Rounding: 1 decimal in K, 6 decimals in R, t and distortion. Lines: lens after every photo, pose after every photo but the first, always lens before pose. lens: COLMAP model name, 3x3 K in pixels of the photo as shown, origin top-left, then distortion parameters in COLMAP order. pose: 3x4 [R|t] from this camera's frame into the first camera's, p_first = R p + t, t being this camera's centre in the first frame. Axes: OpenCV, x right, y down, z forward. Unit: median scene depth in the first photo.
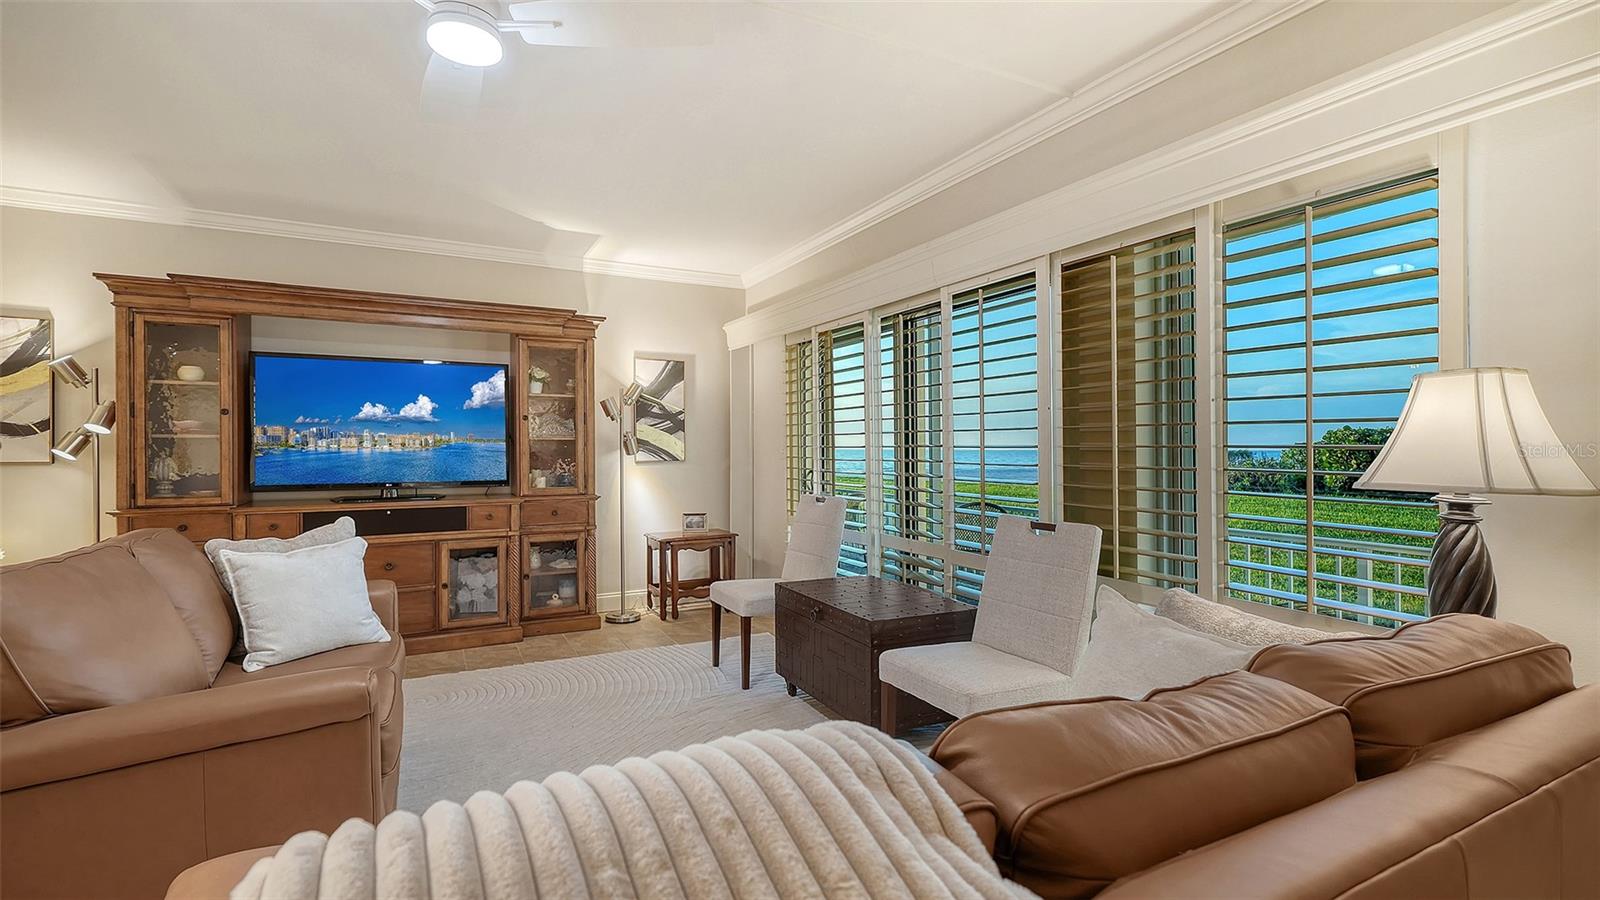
lens RADIAL K [[709.6, 0, 809.5], [0, 709.6, 439.3], [0, 0, 1]] dist [-0.010420, -0.000534]
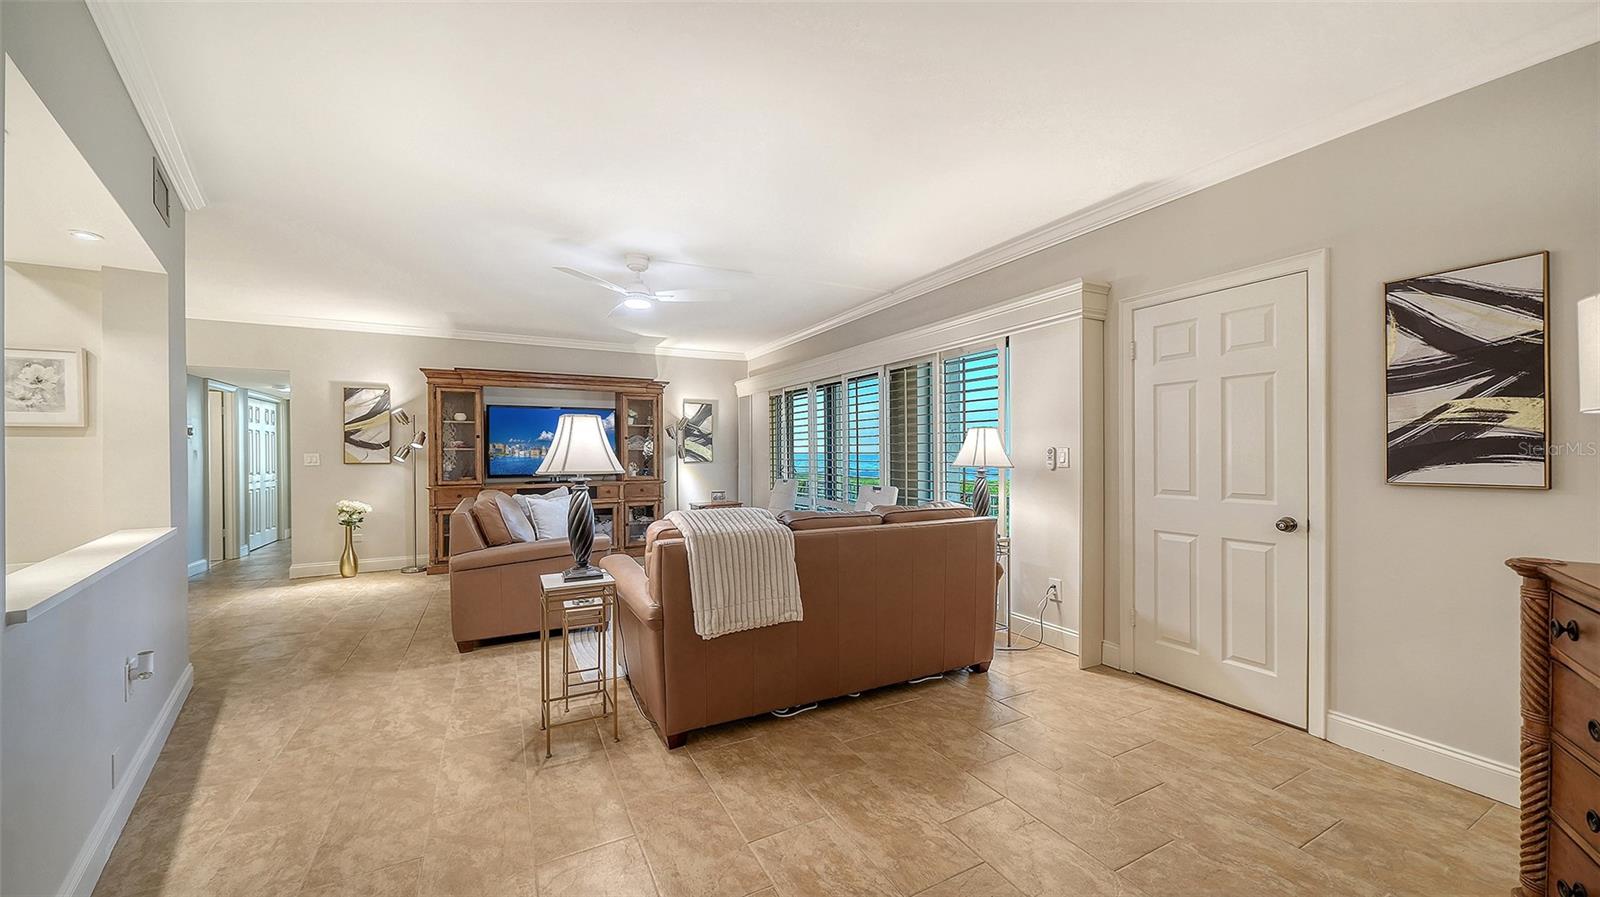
lens RADIAL K [[554.5, 0, 799.0], [0, 554.5, 454.2], [0, 0, 1]] dist [-0.002950, -0.000261]
pose [[0.999975, -0.004750, -0.005273, 0.055568], [0.004818, 0.999905, 0.012933, -0.005633], [0.005211, -0.012958, 0.999902, -0.462000]]
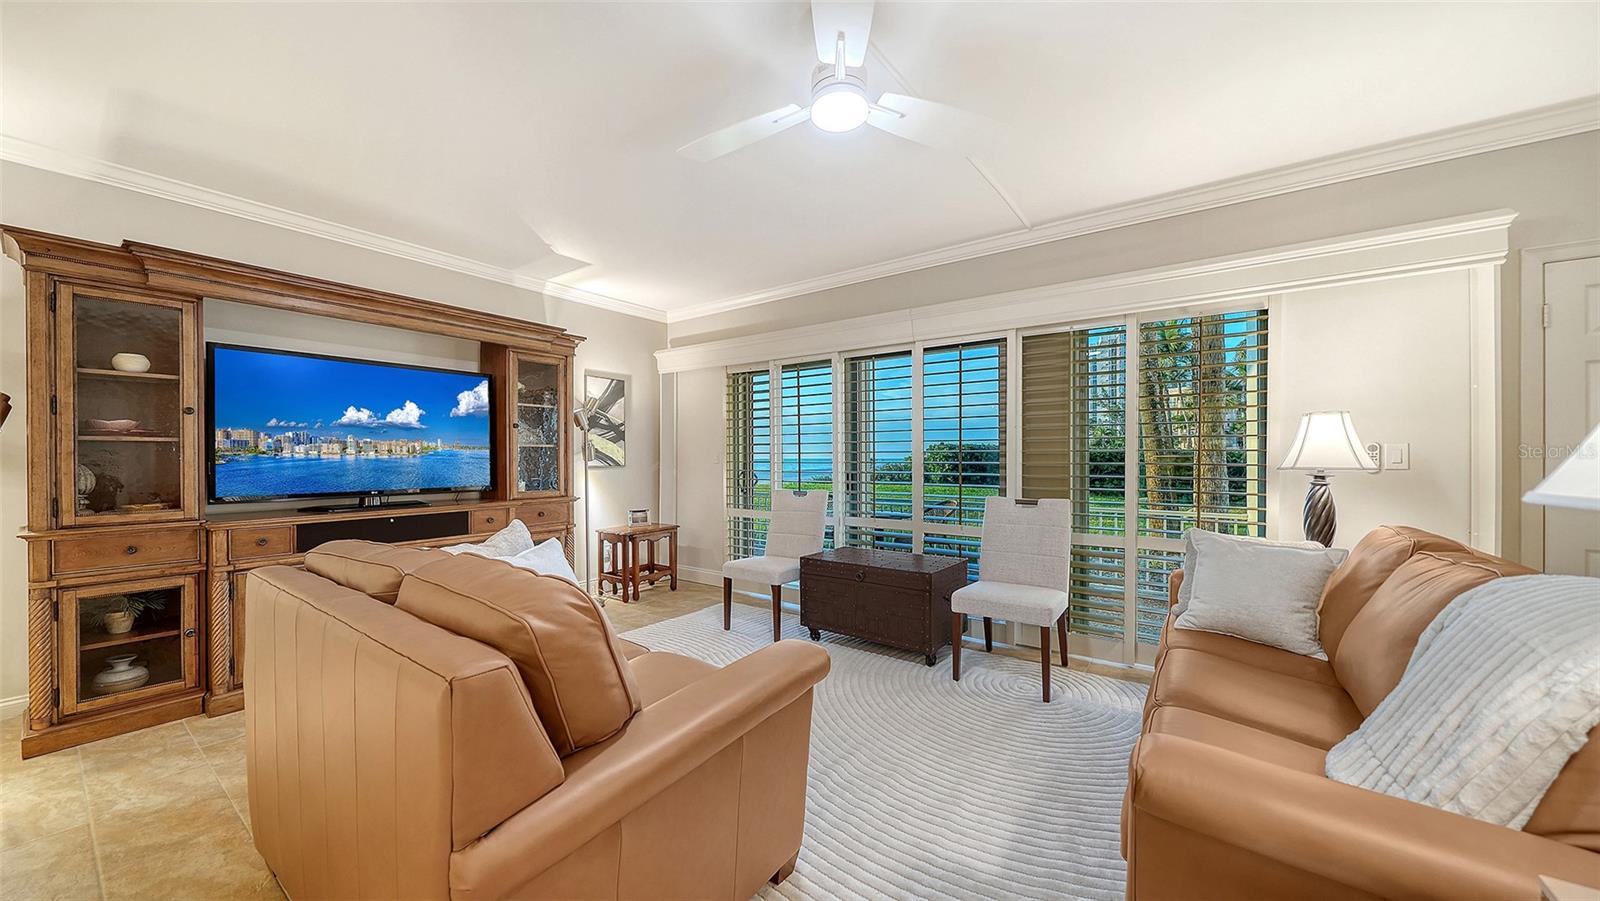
lens RADIAL K [[552.6, 0, 814.1], [0, 552.6, 460.3], [0, 0, 1]] dist [-0.001109, 0.000081]
pose [[0.900110, -0.005552, 0.435627, -0.388887], [-0.001789, 0.999863, 0.016438, 0.006823], [-0.435659, -0.015575, 0.899977, 0.058913]]
